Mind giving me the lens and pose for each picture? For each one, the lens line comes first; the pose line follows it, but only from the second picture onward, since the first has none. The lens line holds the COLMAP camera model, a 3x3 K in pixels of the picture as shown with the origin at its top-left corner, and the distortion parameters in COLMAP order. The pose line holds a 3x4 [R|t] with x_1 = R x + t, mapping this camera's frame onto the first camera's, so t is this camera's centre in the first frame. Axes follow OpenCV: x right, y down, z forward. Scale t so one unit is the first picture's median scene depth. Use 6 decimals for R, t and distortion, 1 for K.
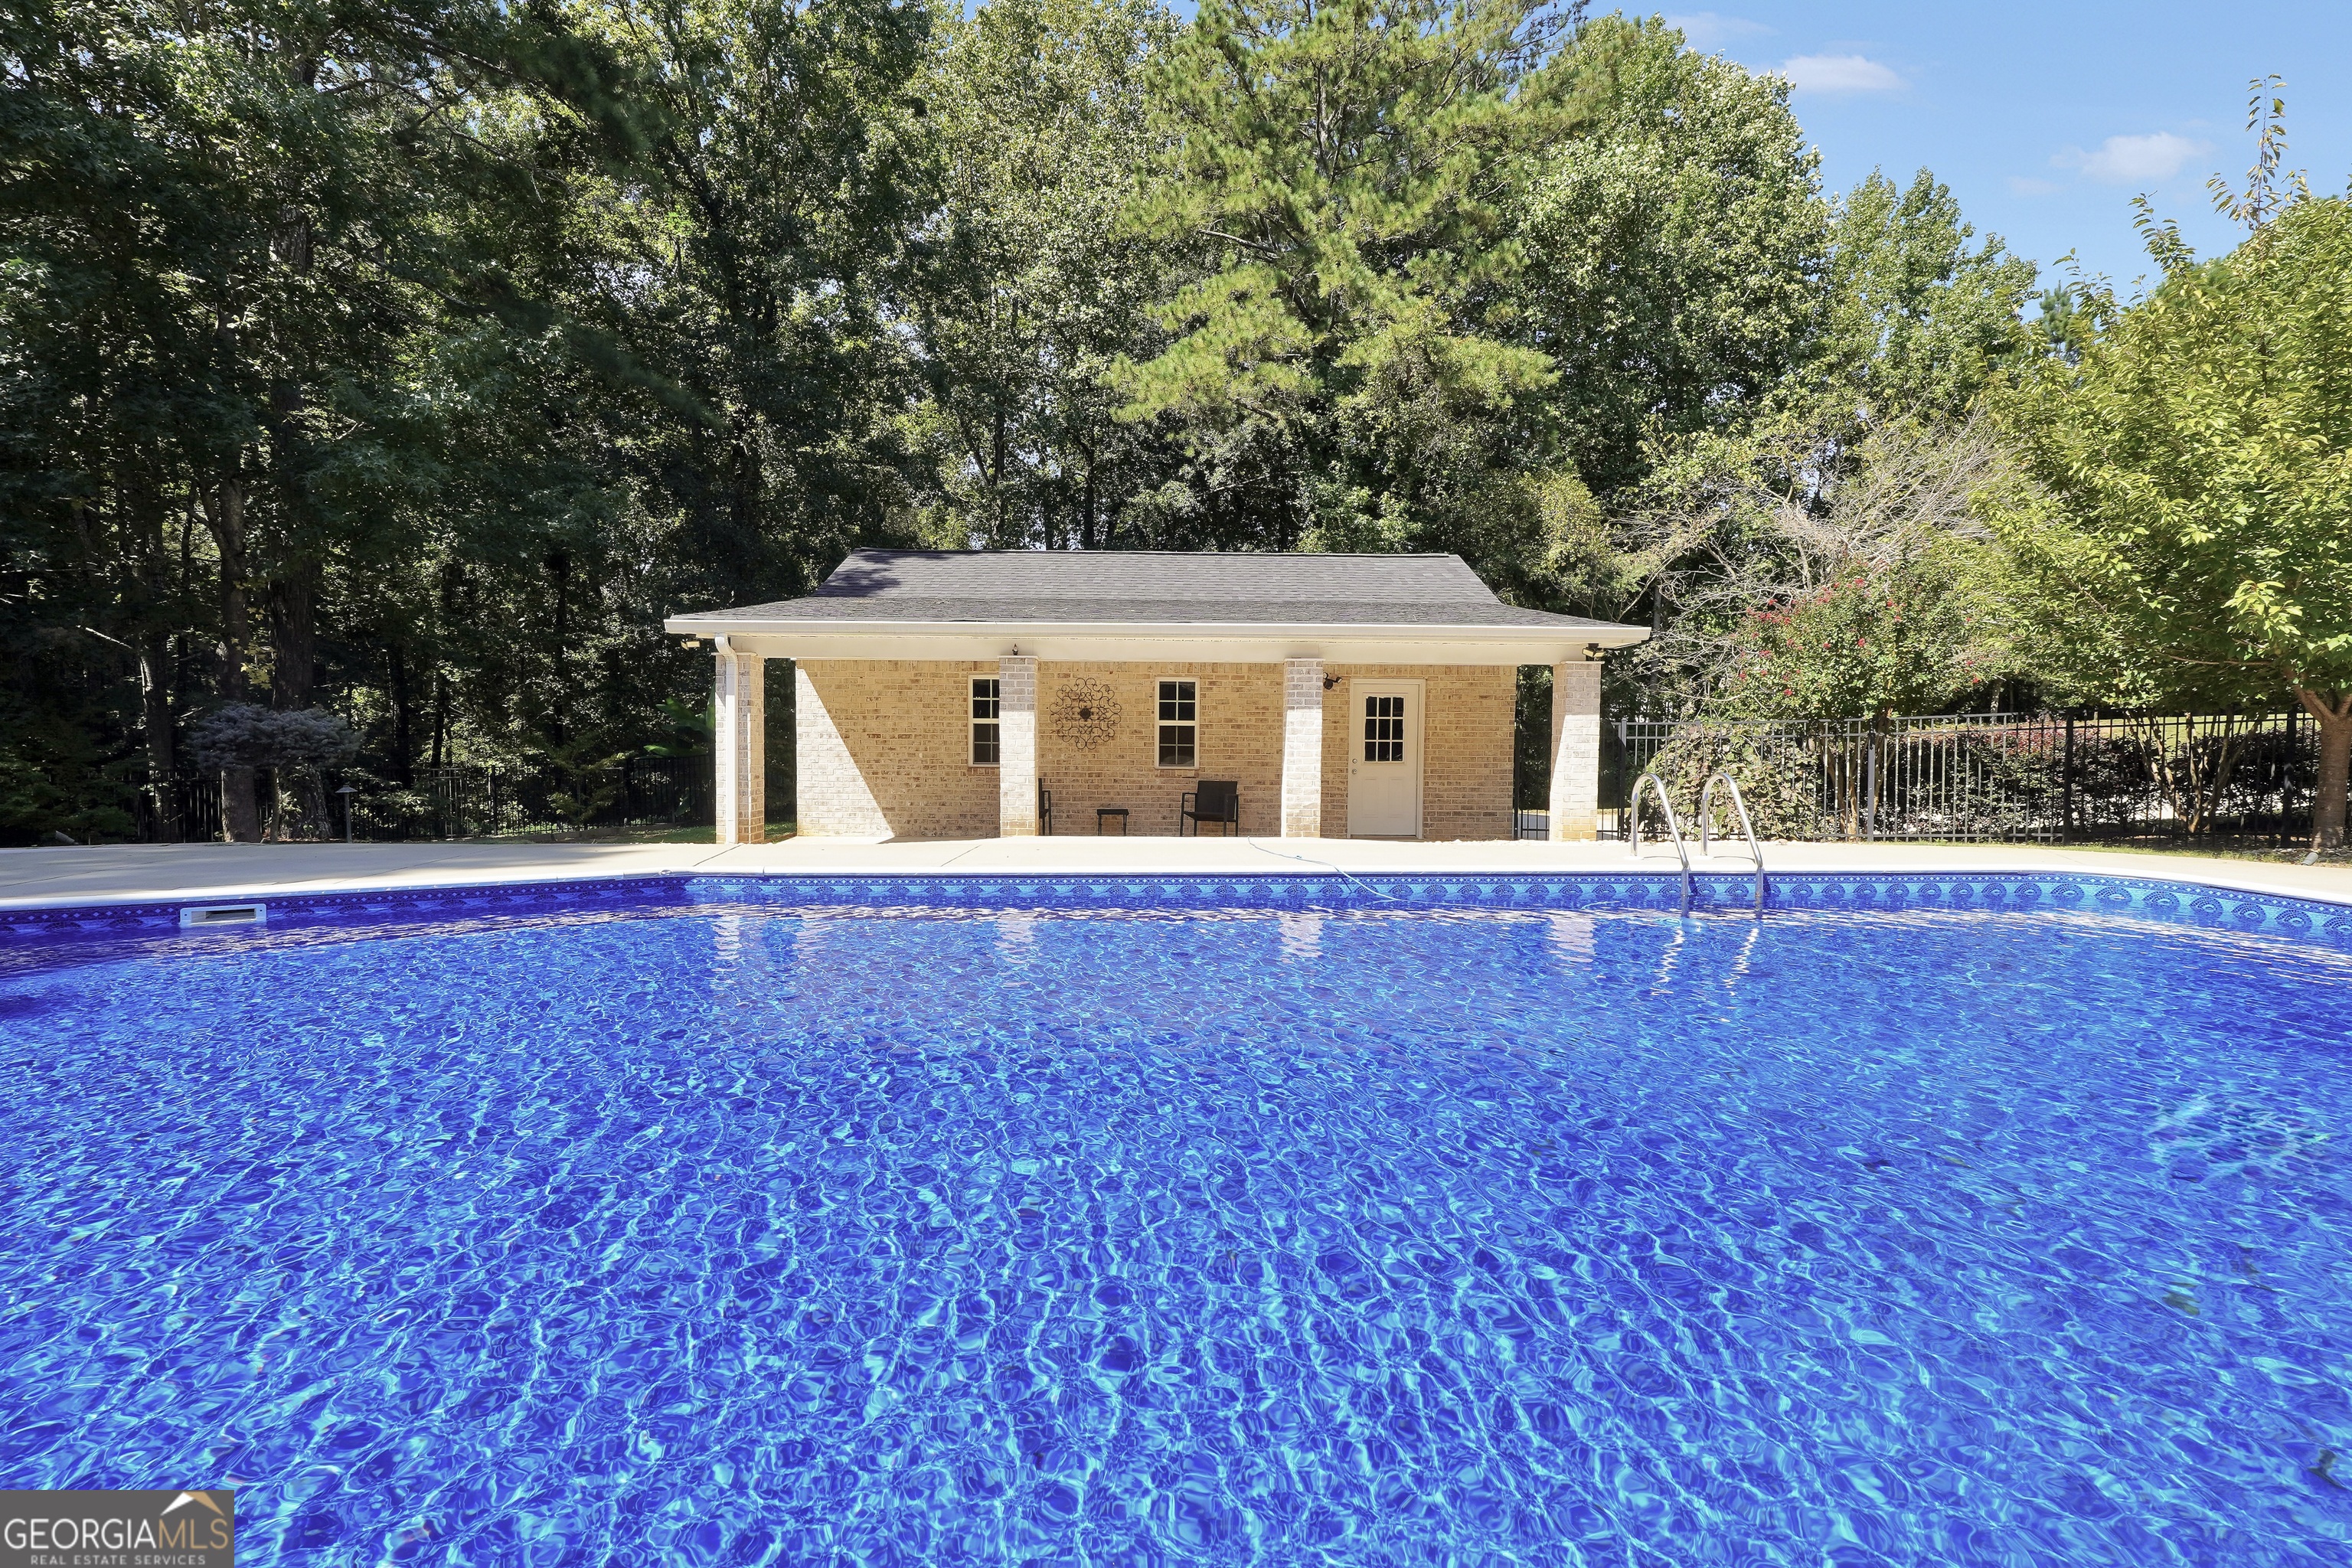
lens RADIAL K [[991.3, 0, 1146.5], [0, 991.3, 801.4], [0, 0, 1]] dist [-0.002536, -0.000261]
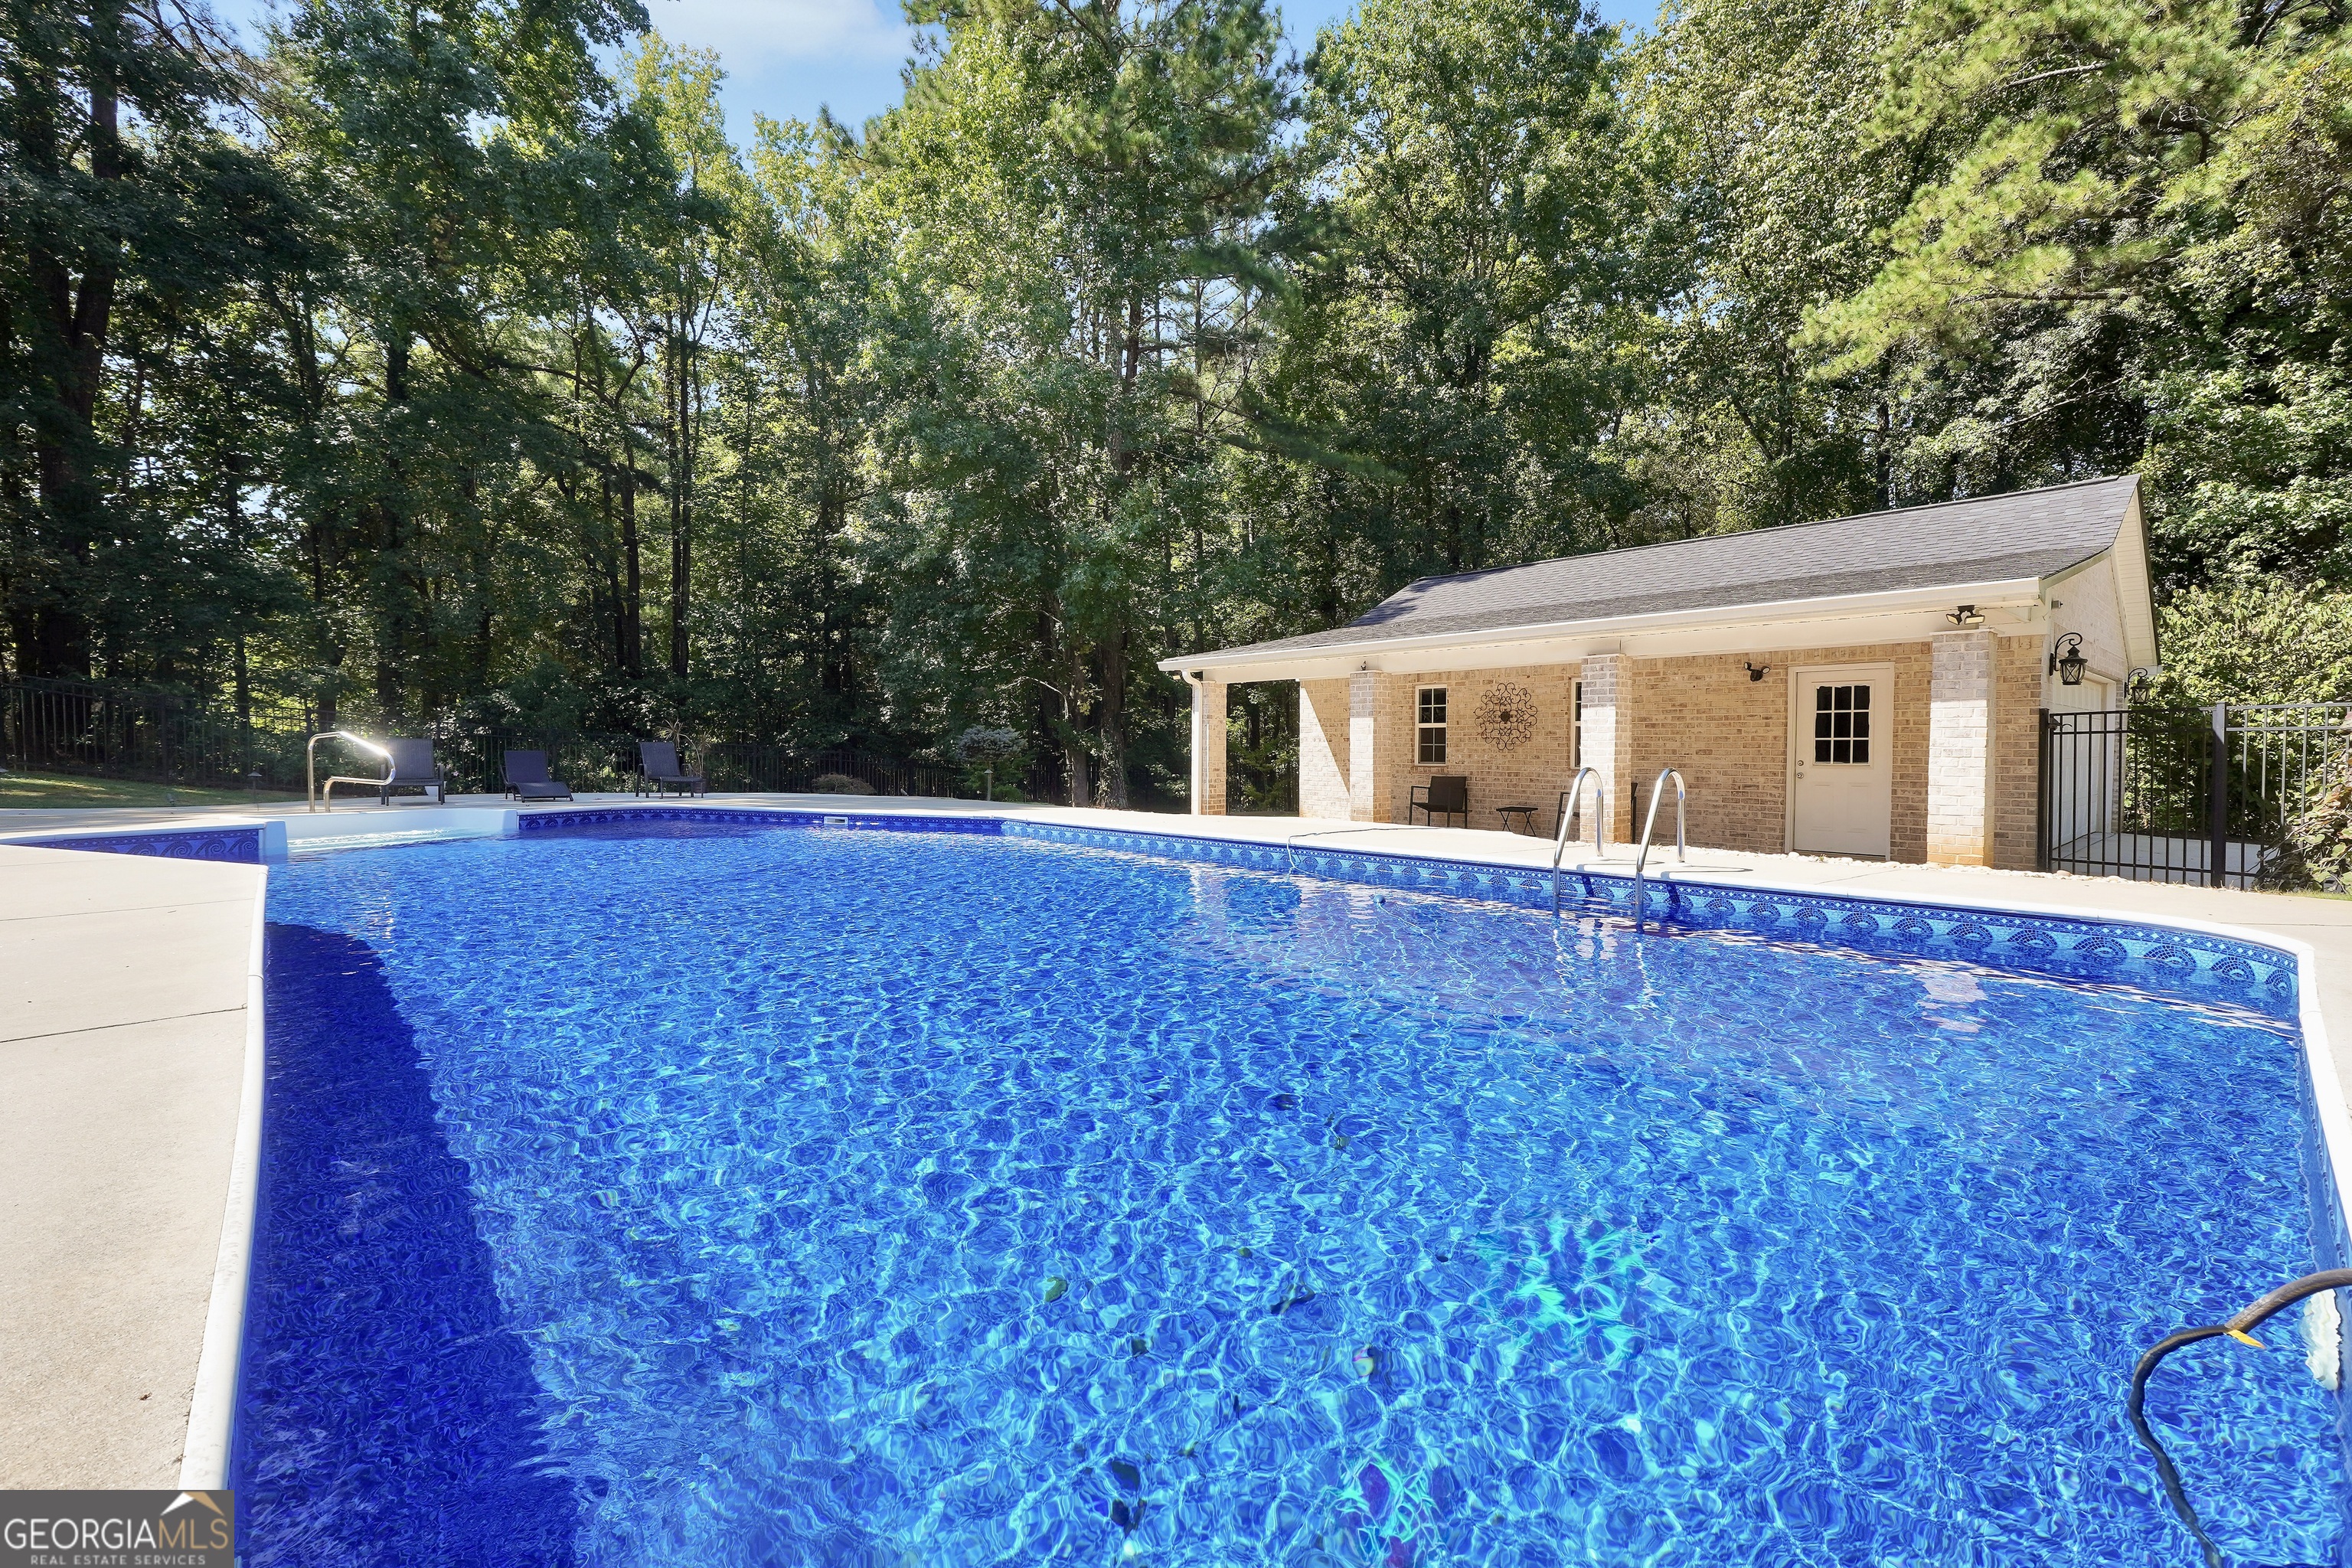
lens RADIAL K [[982.7, 0, 1176.0], [0, 982.7, 784.0], [0, 0, 1]] dist [-0.003681, -0.000298]
pose [[0.652035, 0.023625, -0.757821, 0.498887], [-0.042507, 0.999081, -0.005428, 0.004567], [0.756996, 0.035752, 0.652440, 0.045591]]
